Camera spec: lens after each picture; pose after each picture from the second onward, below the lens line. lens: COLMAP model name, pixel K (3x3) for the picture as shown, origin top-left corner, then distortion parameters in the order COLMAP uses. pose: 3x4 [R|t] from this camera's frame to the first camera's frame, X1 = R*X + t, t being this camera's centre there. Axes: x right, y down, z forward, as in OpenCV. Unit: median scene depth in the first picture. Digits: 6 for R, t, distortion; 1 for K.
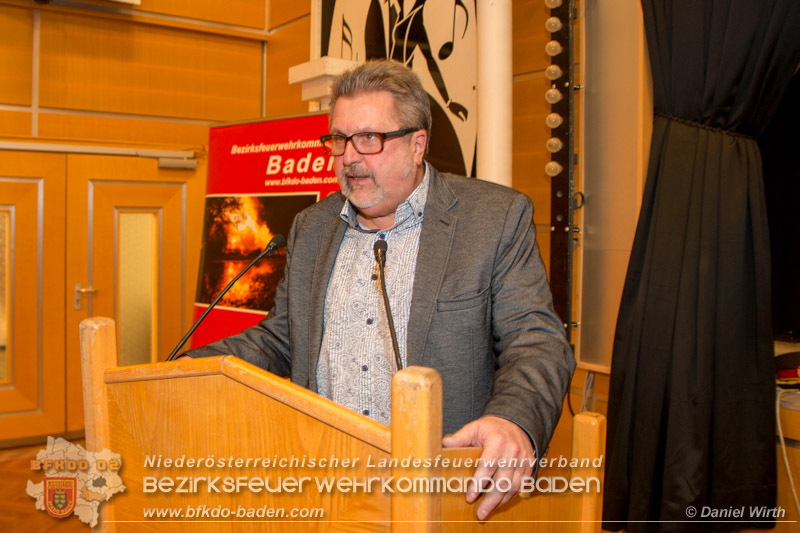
lens RADIAL K [[722.2, 0, 307.5], [0, 722.2, 226.0], [0, 0, 1]] dist [-0.137027, 0.084010]
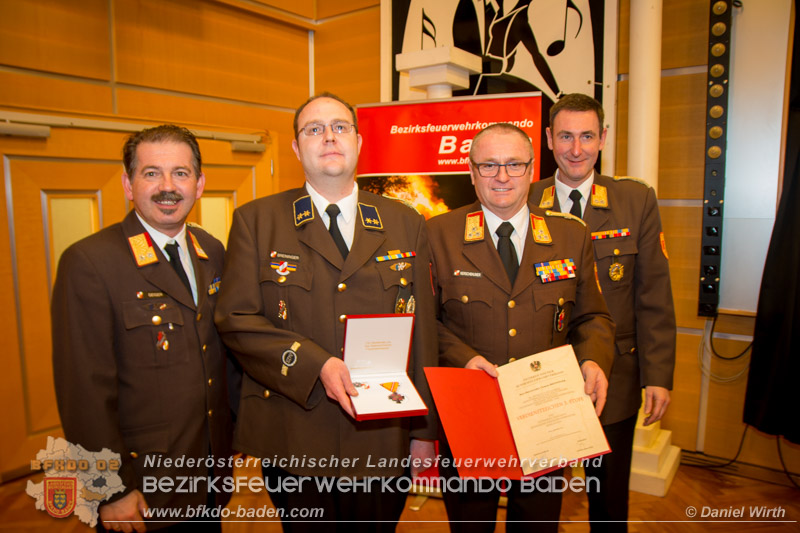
lens RADIAL K [[606.0, 0, 394.0], [0, 606.0, 276.3], [0, 0, 1]] dist [-0.137269, 0.104095]
pose [[0.937196, -0.058627, 0.343841, -0.398242], [0.021413, 0.993584, 0.111049, 0.005952], [-0.348146, -0.096712, 0.932438, 0.178957]]
